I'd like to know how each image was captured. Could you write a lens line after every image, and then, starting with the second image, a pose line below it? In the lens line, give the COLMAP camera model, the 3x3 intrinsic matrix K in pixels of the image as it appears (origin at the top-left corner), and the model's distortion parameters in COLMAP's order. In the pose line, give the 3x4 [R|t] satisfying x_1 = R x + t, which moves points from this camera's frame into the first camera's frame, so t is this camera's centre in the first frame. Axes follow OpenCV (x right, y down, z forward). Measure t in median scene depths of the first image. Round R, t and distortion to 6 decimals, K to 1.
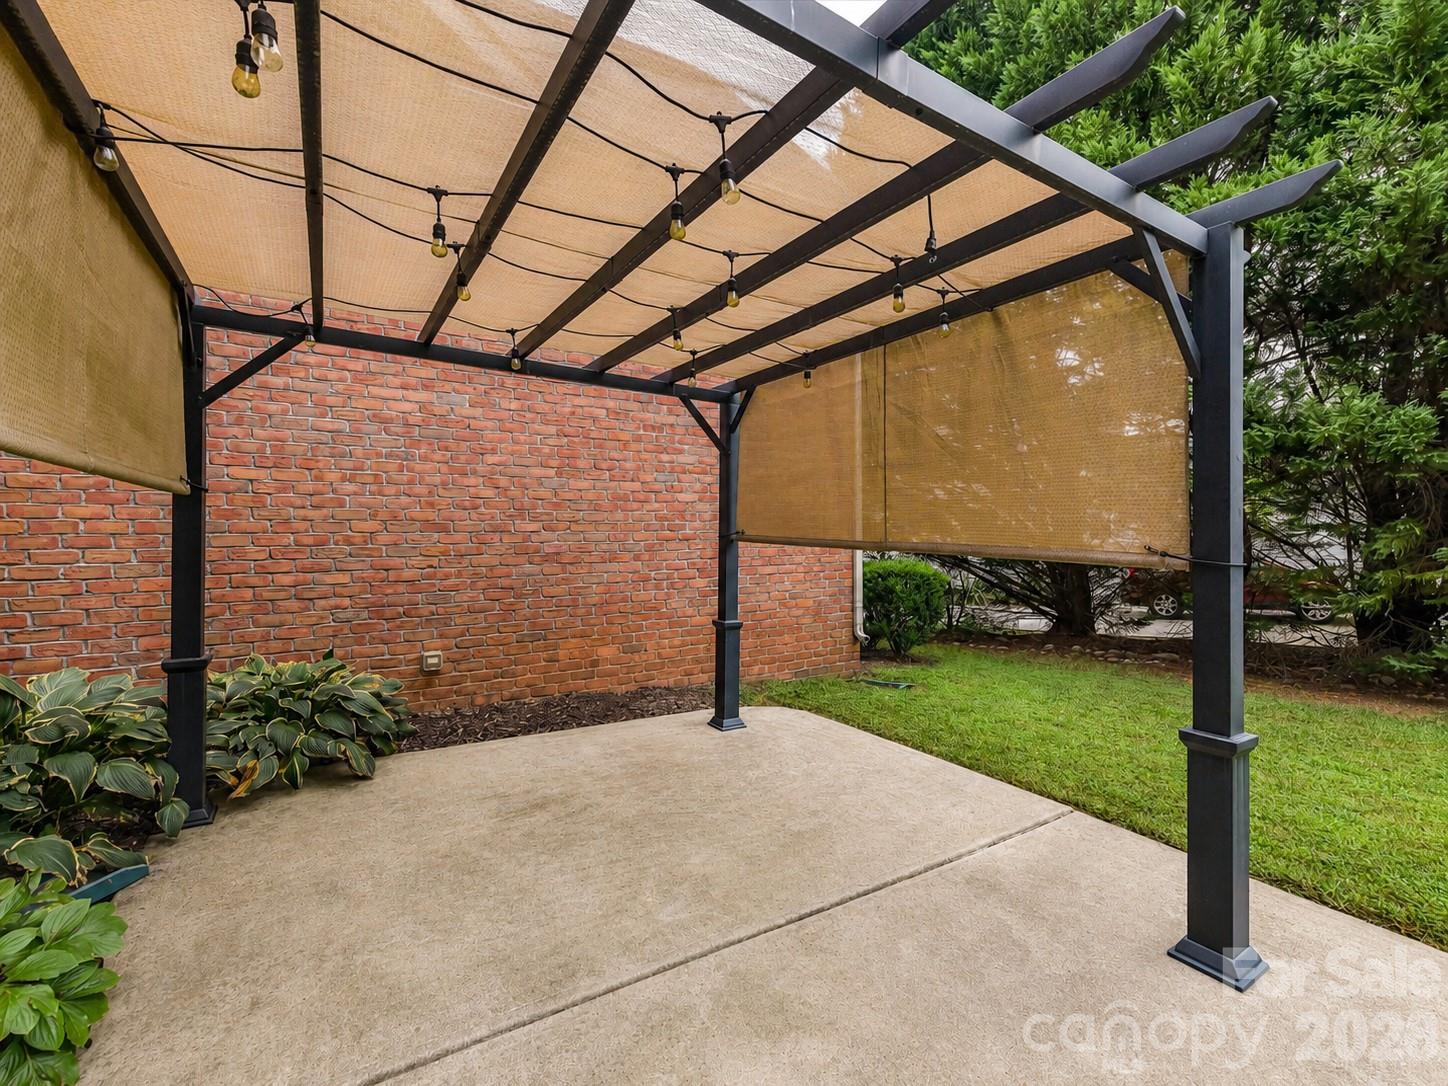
lens RADIAL K [[653.6, 0, 726.3], [0, 653.6, 534.6], [0, 0, 1]] dist [-0.001212, -0.000253]
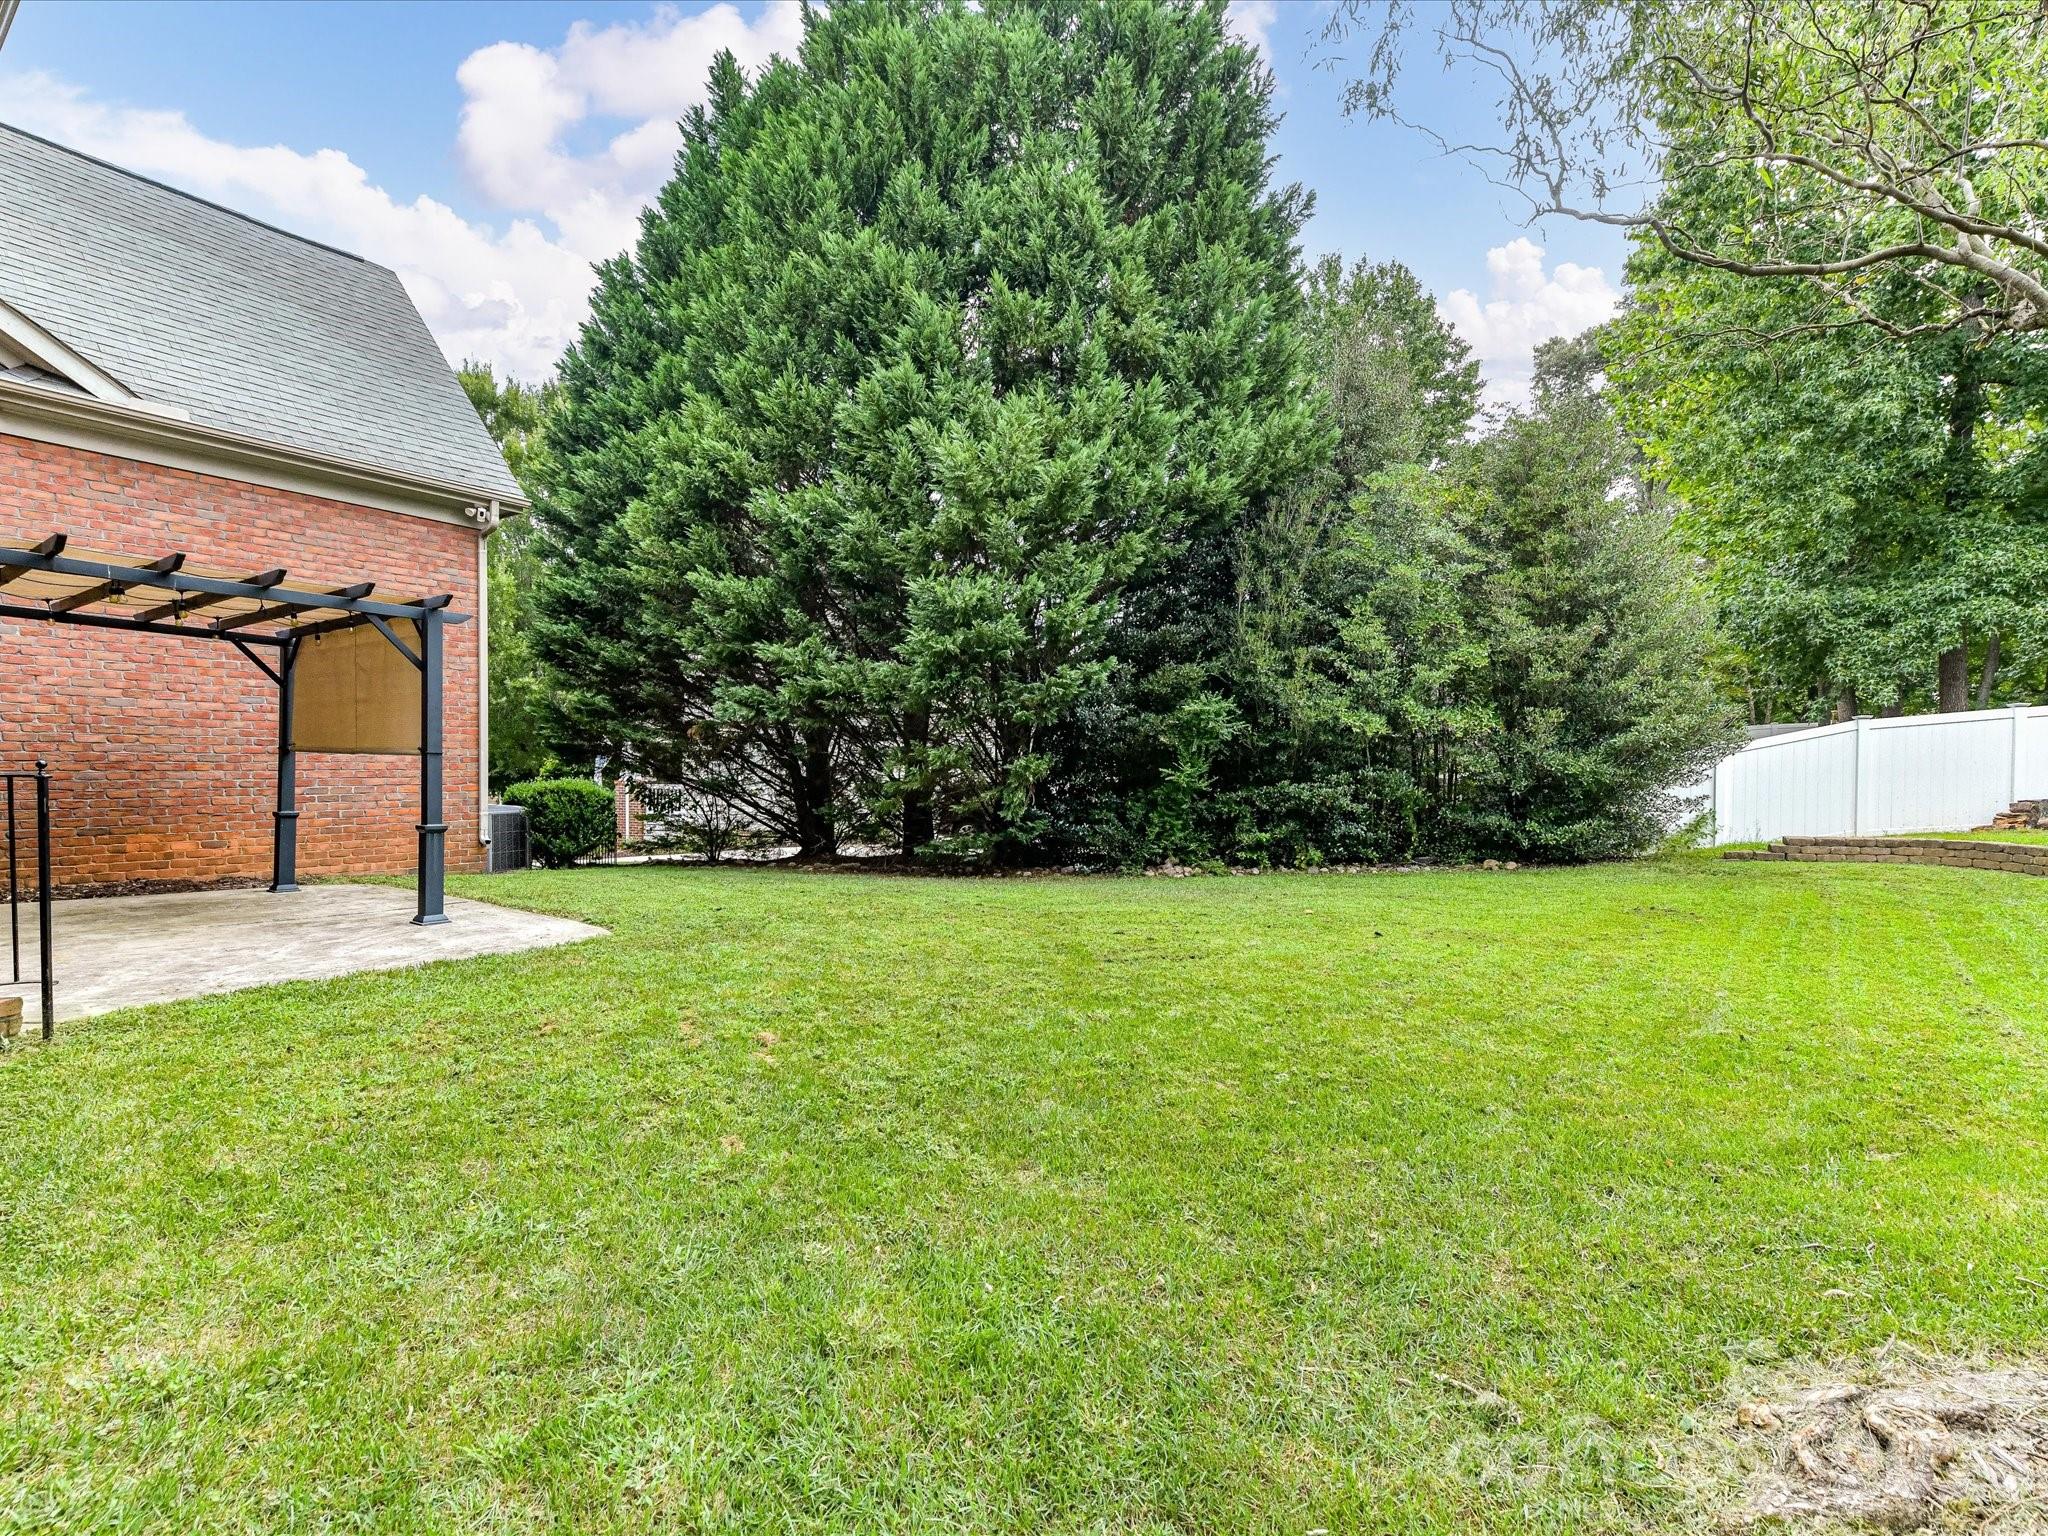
lens RADIAL K [[924.4, 0, 1022.7], [0, 924.4, 780.2], [0, 0, 1]] dist [-0.001212, -0.000253]
pose [[0.920976, 0.002440, 0.389612, 0.622083], [-0.004574, 0.999979, 0.004550, 0.050660], [-0.389593, -0.005972, 0.920968, -1.240103]]
